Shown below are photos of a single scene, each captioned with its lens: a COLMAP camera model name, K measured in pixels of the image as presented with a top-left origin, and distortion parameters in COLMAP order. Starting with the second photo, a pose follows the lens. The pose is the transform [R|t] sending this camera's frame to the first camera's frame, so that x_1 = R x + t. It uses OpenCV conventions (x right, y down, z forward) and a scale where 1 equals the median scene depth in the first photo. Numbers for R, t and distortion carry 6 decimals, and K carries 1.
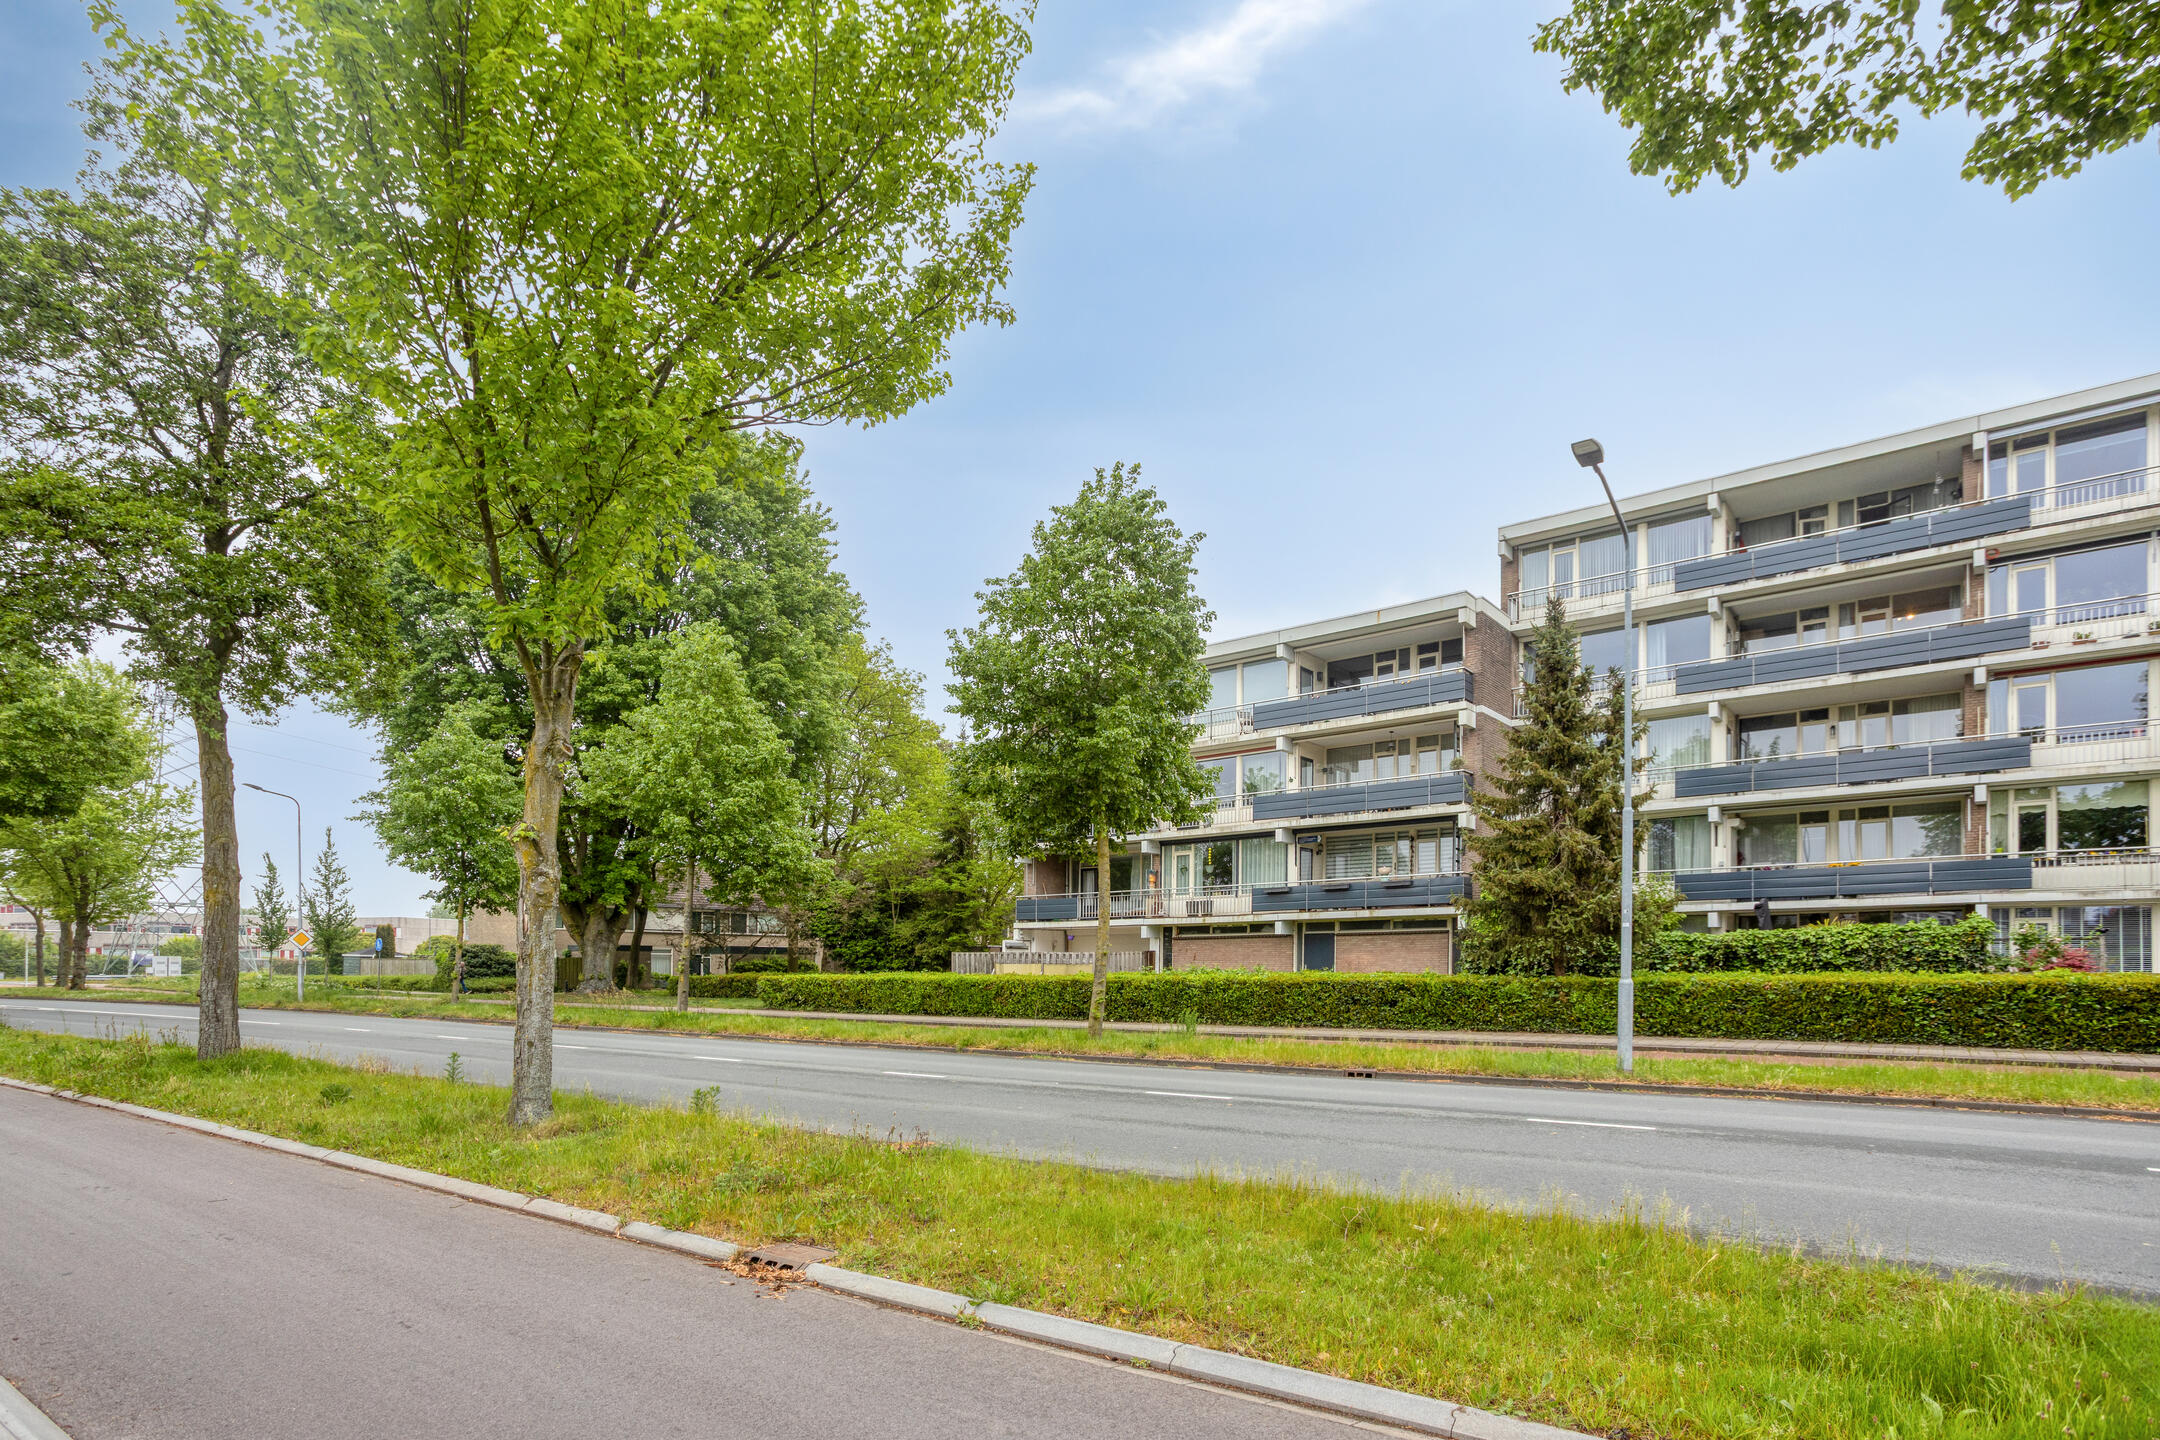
lens RADIAL K [[1043.7, 0, 1071.8], [0, 1043.7, 684.7], [0, 0, 1]] dist [-0.047695, 0.027244]
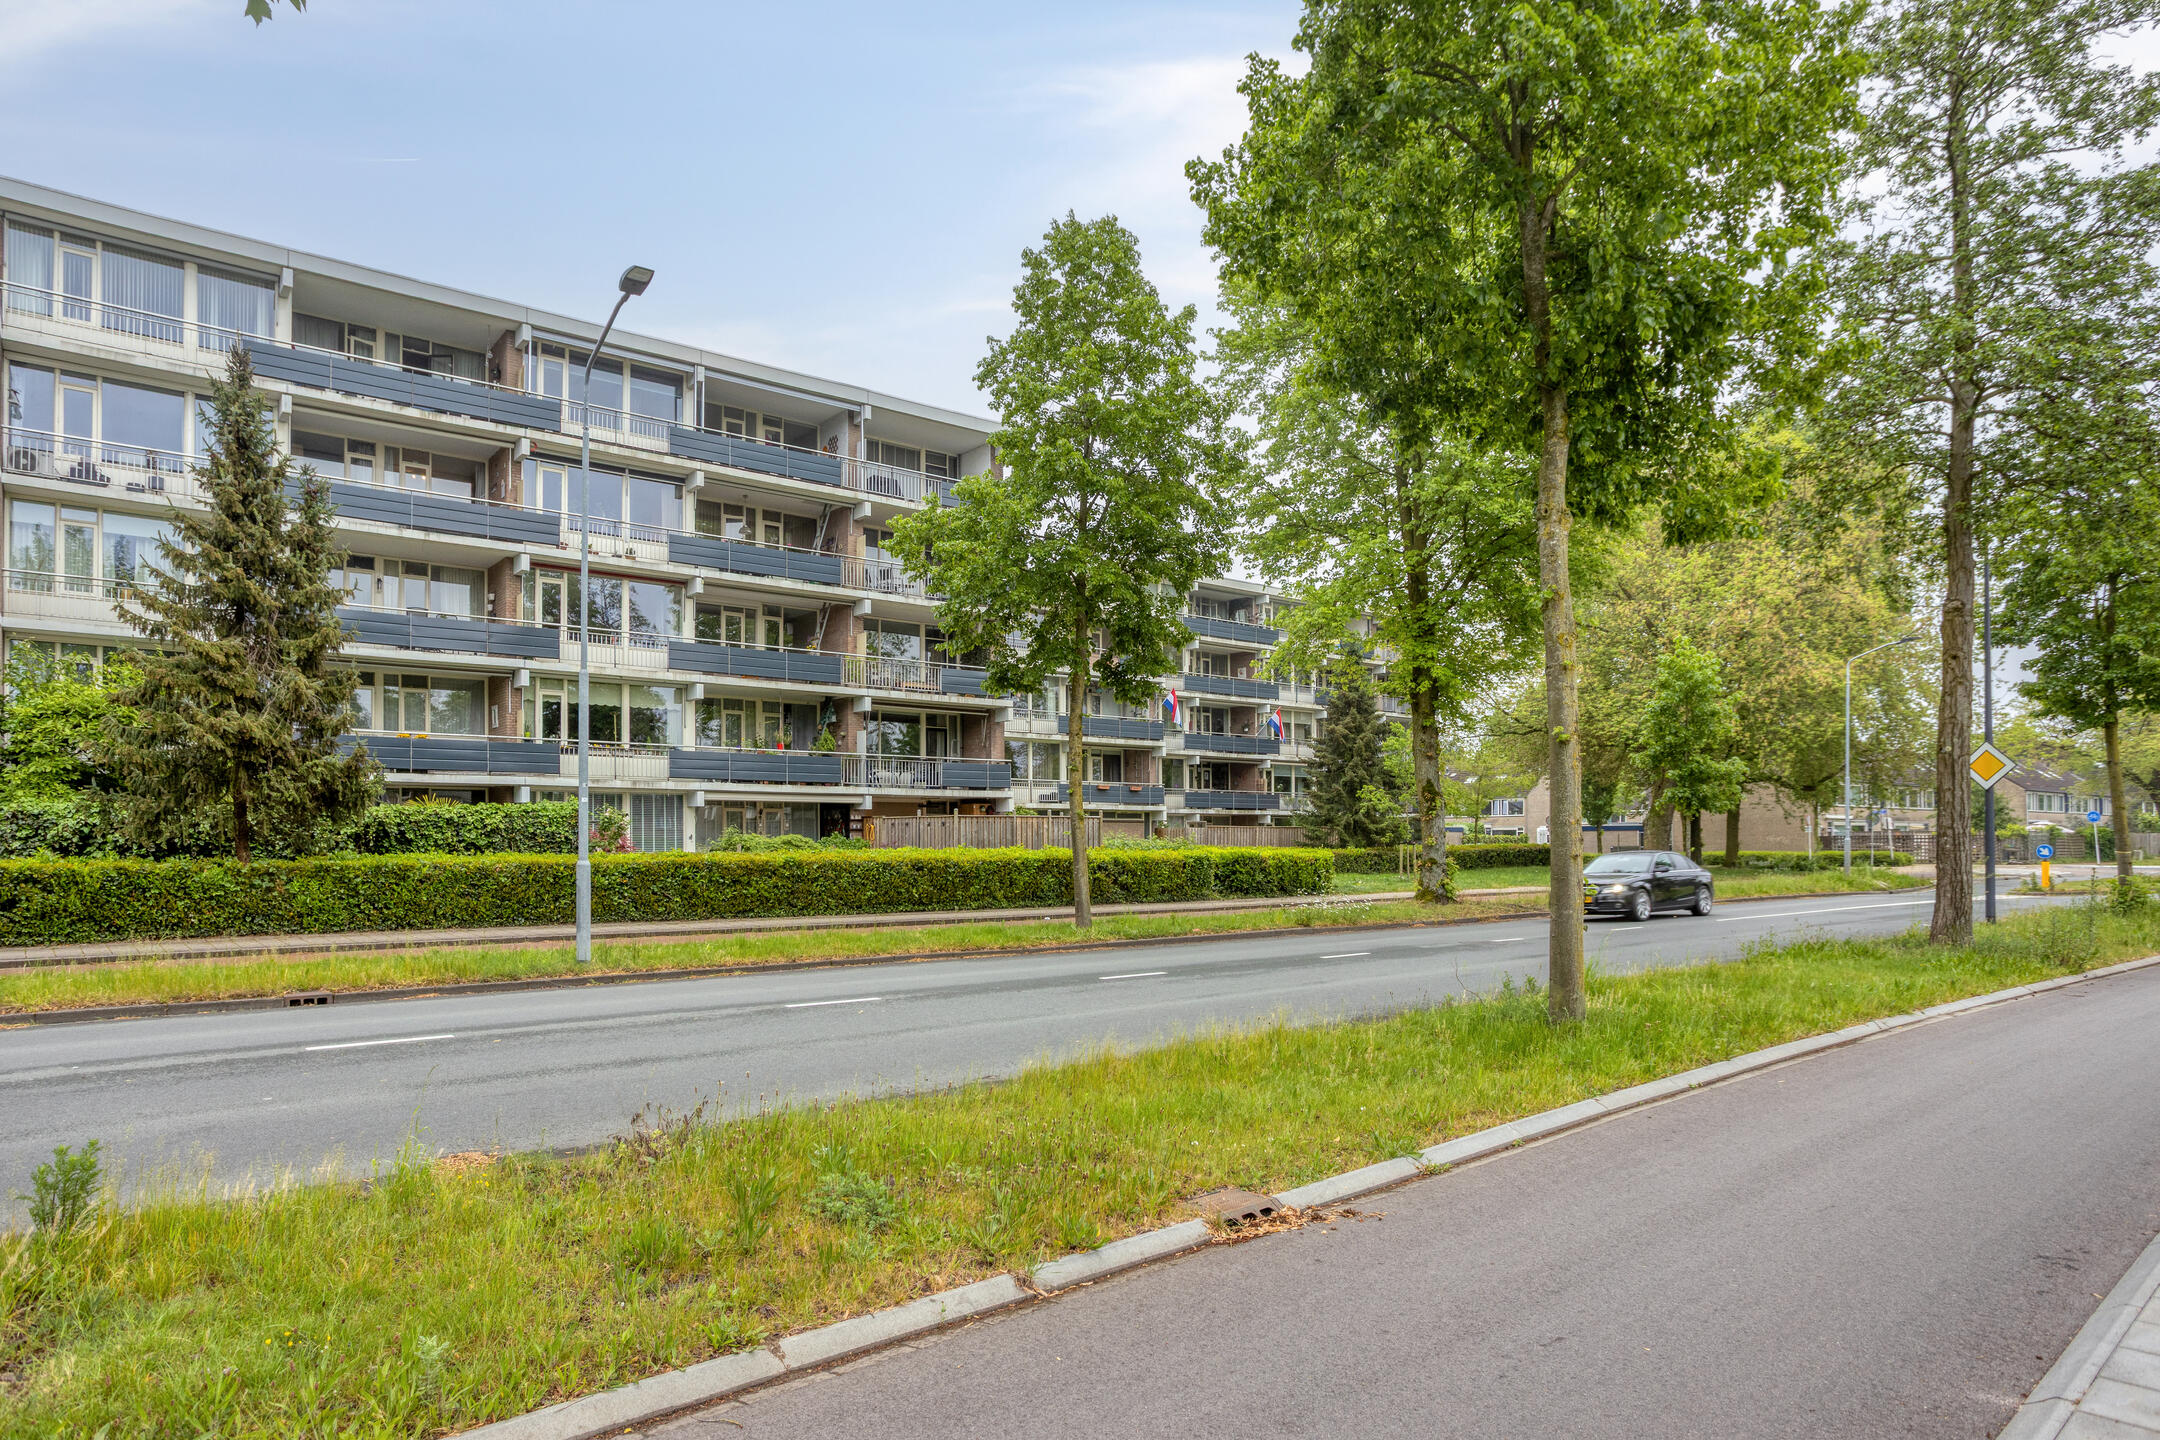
lens RADIAL K [[1171.9, 0, 1201.6], [0, 1171.9, 488.0], [0, 0, 1]] dist [-0.030982, 0.012215]
pose [[0.220830, 0.280956, 0.933969, -0.166001], [-0.249262, 0.942066, -0.224456, 0.030235], [-0.942922, -0.183237, 0.278069, 0.112413]]
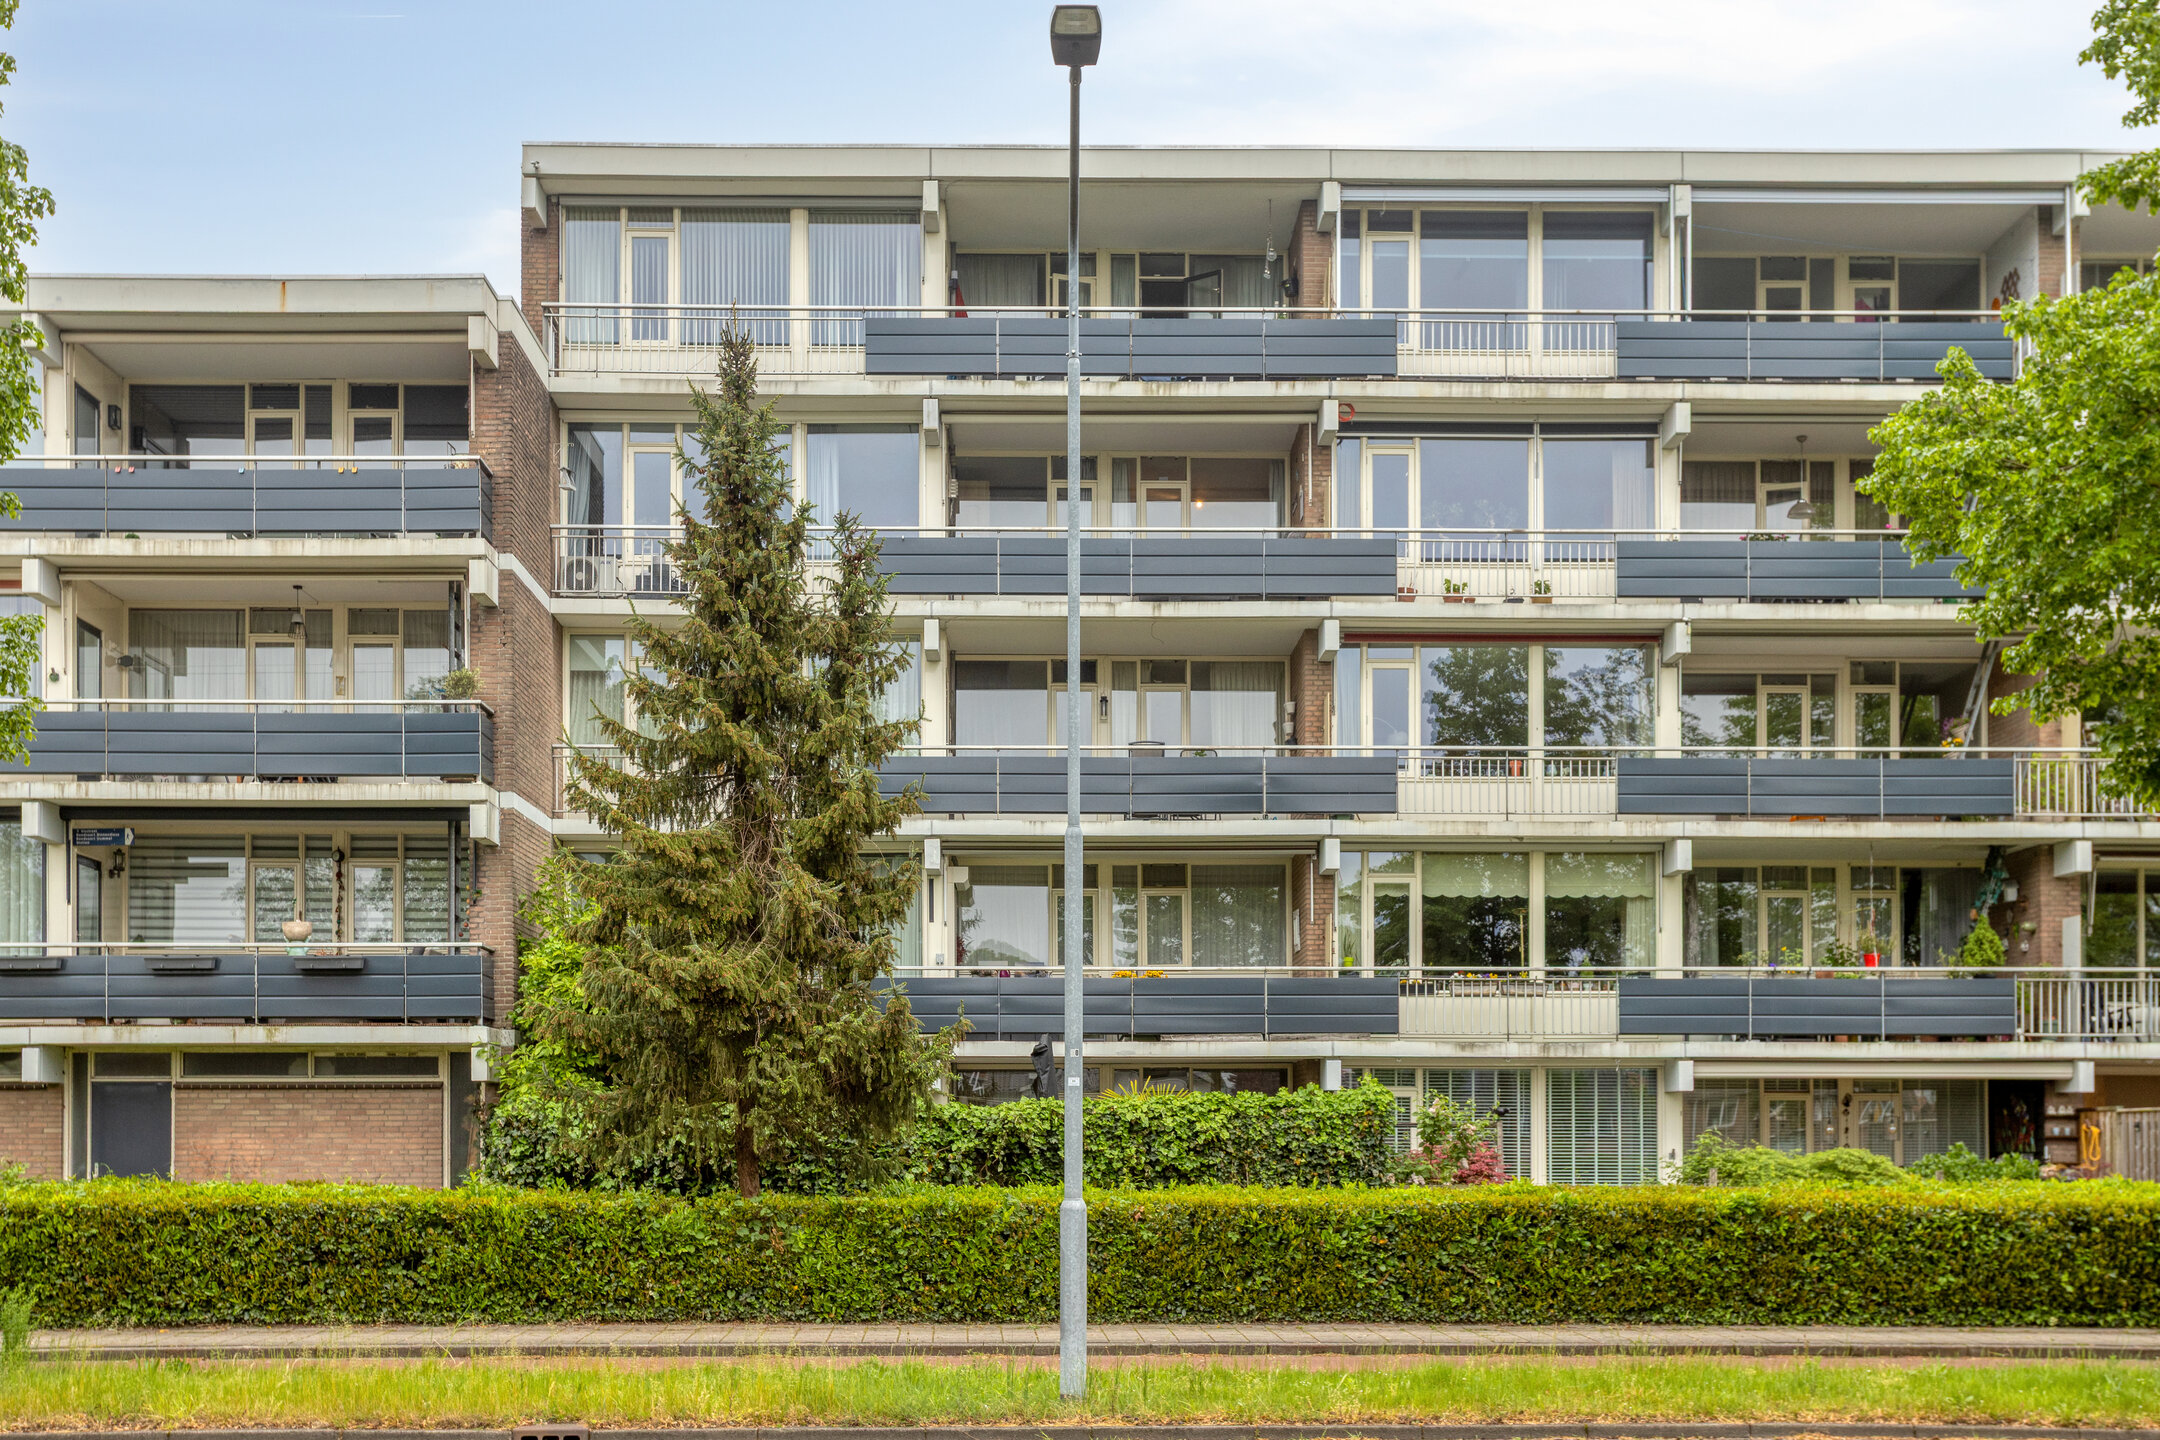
lens RADIAL K [[2568.2, 0, 1073.2], [0, 2568.2, 631.2], [0, 0, 1]] dist [-0.001578, 0.039257]
pose [[0.785615, 0.126459, 0.605654, -0.069583], [-0.162430, 0.986709, 0.004671, 0.012099], [-0.597014, -0.102046, 0.795714, 0.045473]]
